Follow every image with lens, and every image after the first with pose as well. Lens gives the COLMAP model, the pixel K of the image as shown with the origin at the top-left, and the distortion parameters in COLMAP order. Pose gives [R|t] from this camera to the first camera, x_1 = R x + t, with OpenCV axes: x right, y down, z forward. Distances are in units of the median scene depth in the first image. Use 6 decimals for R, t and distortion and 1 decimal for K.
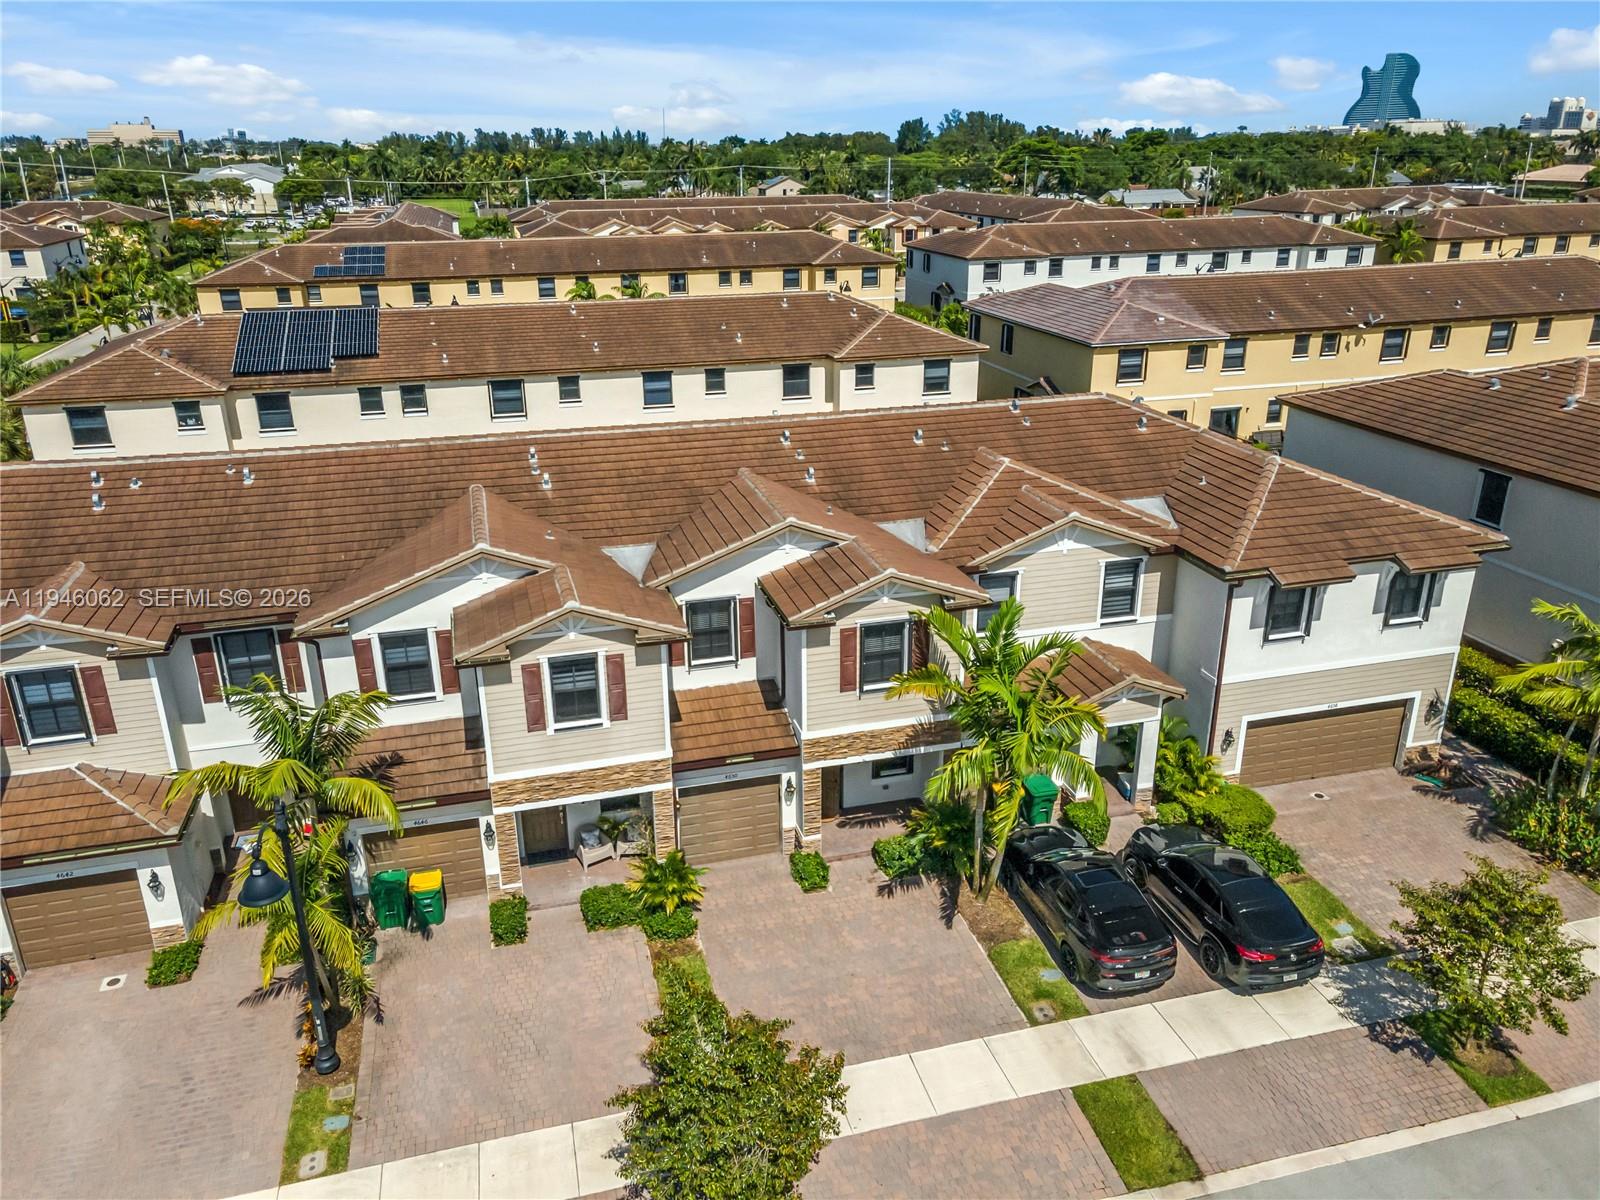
lens RADIAL K [[1156.0, 0, 791.6], [0, 1156.0, 605.2], [0, 0, 1]] dist [0.039750, -0.005973]
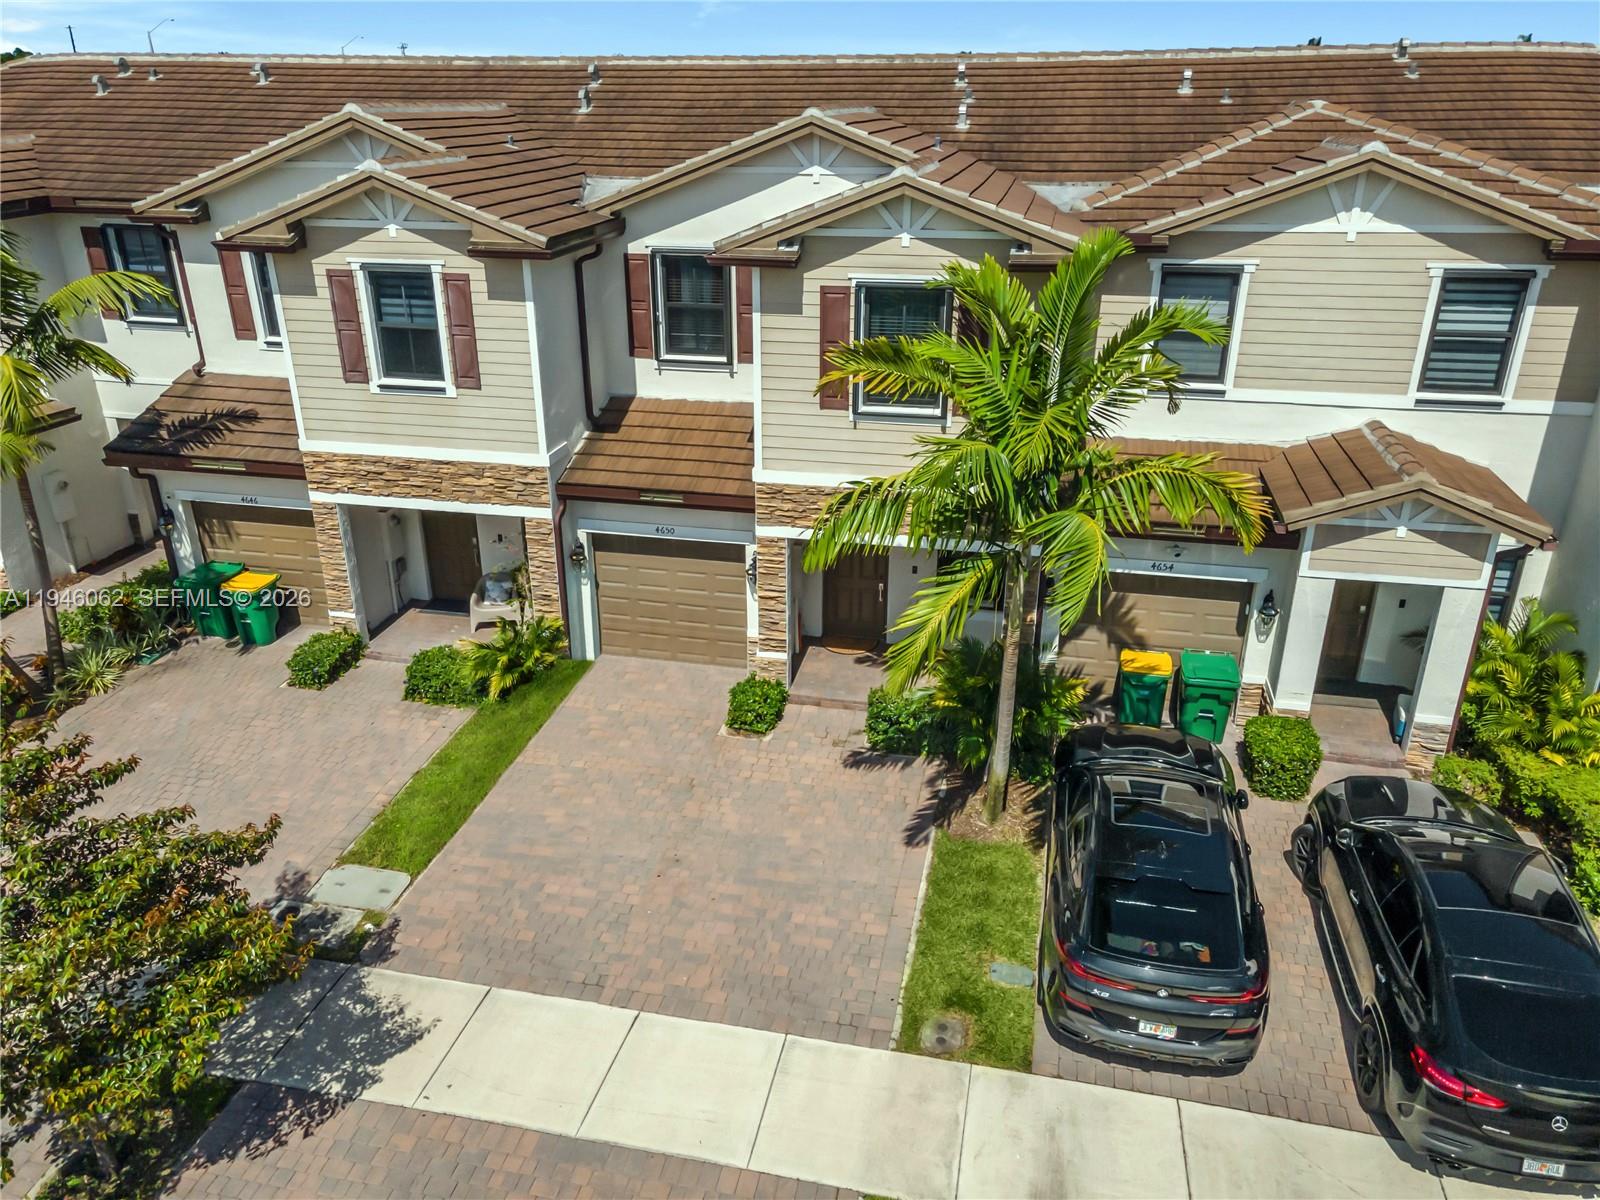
lens RADIAL K [[1156.0, 0, 791.6], [0, 1156.0, 605.2], [0, 0, 1]] dist [0.039750, -0.005973]
pose [[0.887721, 0.194228, -0.417404, 0.296140], [-0.174073, 0.980949, 0.086245, 0.127098], [0.426203, -0.003903, 0.904619, 0.475976]]
